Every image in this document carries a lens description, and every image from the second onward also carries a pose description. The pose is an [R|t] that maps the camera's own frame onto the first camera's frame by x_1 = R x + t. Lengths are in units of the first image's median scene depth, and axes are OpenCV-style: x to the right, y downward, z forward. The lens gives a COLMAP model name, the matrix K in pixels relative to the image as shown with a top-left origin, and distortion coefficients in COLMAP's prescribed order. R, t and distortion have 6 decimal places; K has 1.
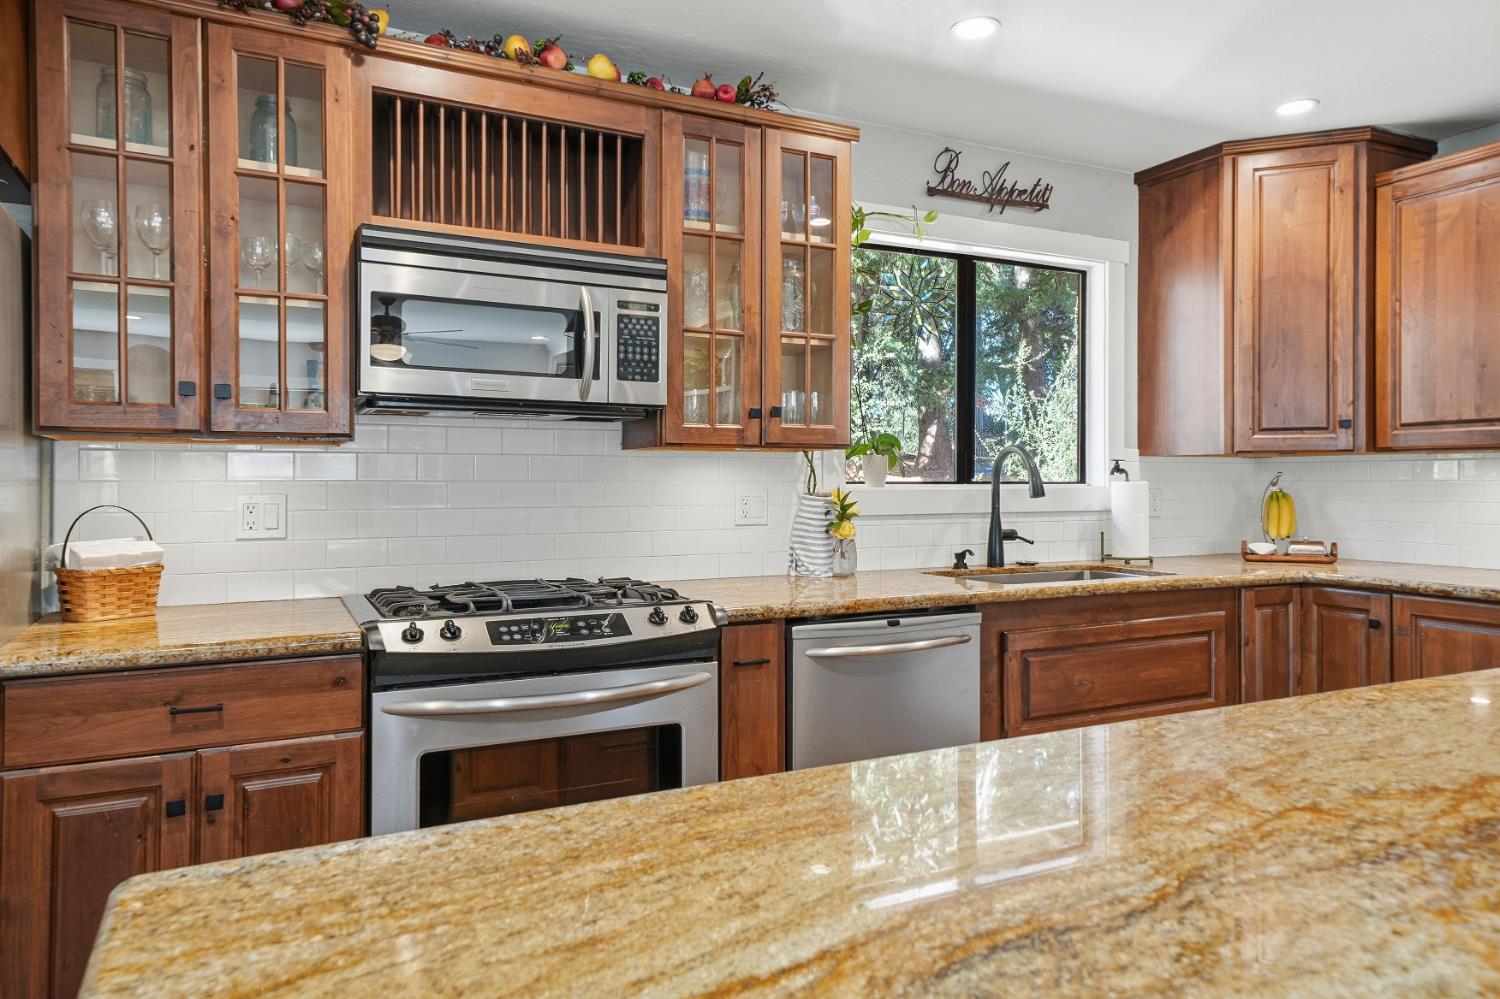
lens RADIAL K [[990.3, 0, 750.6], [0, 990.3, 486.1], [0, 0, 1]] dist [0.003430, 0.003527]
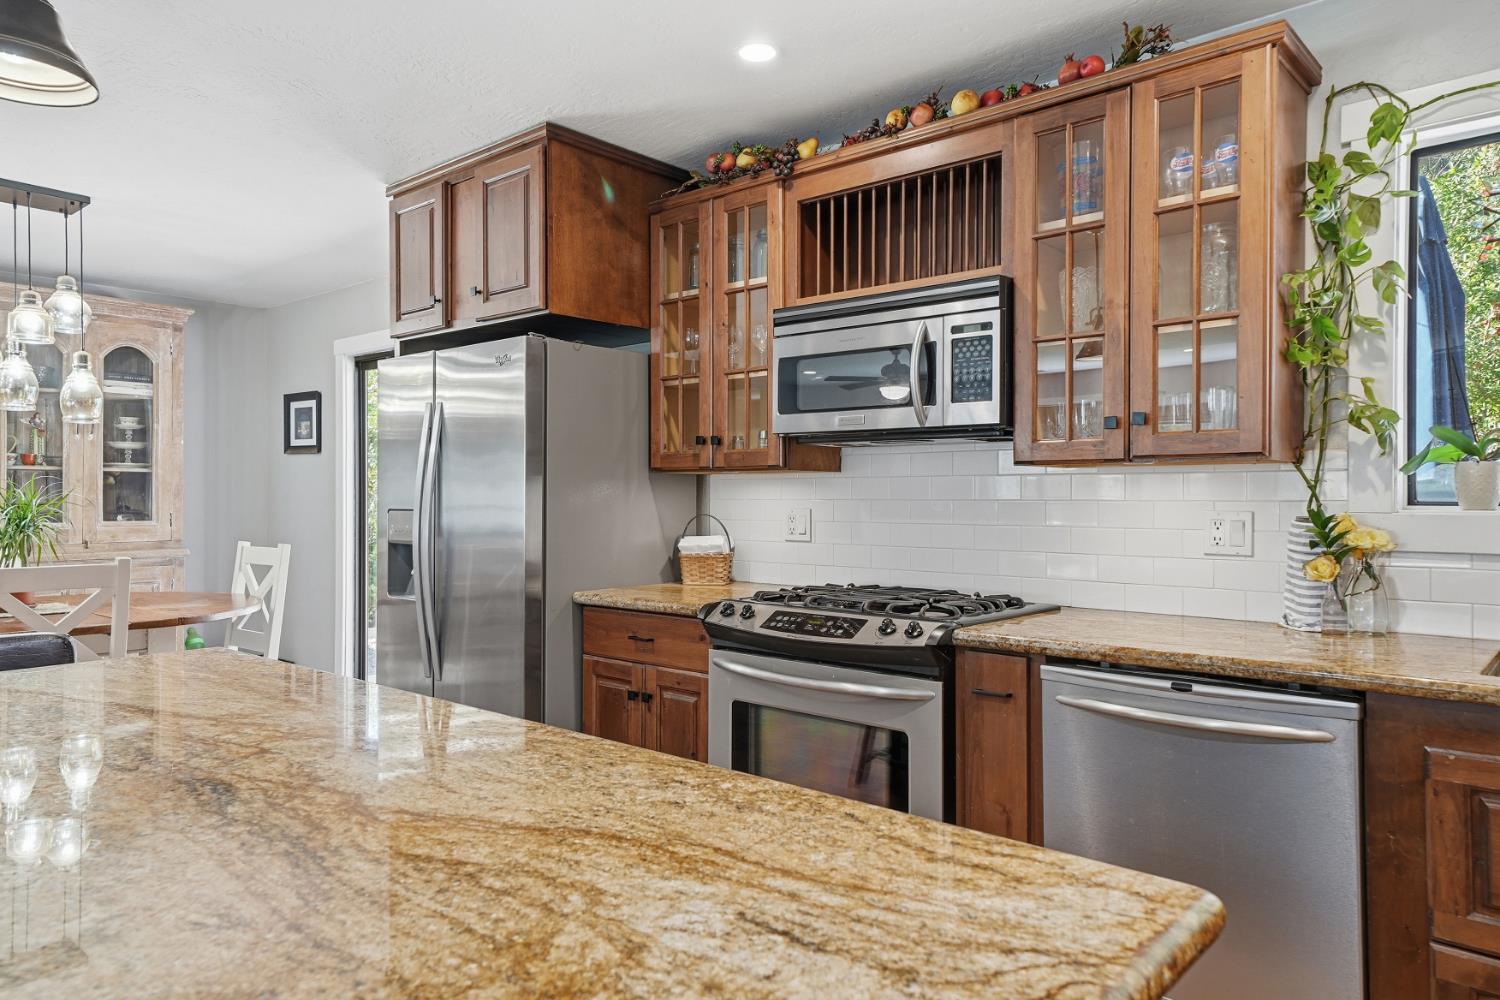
lens RADIAL K [[991.8, 0, 750.0], [0, 991.8, 500.0], [0, 0, 1]] dist [0.025185, 0.000454]
pose [[0.360495, 0.002708, -0.932757, 0.758741], [-0.005900, 0.999982, 0.000623, -0.004693], [0.932743, 0.005279, 0.360505, 0.422597]]
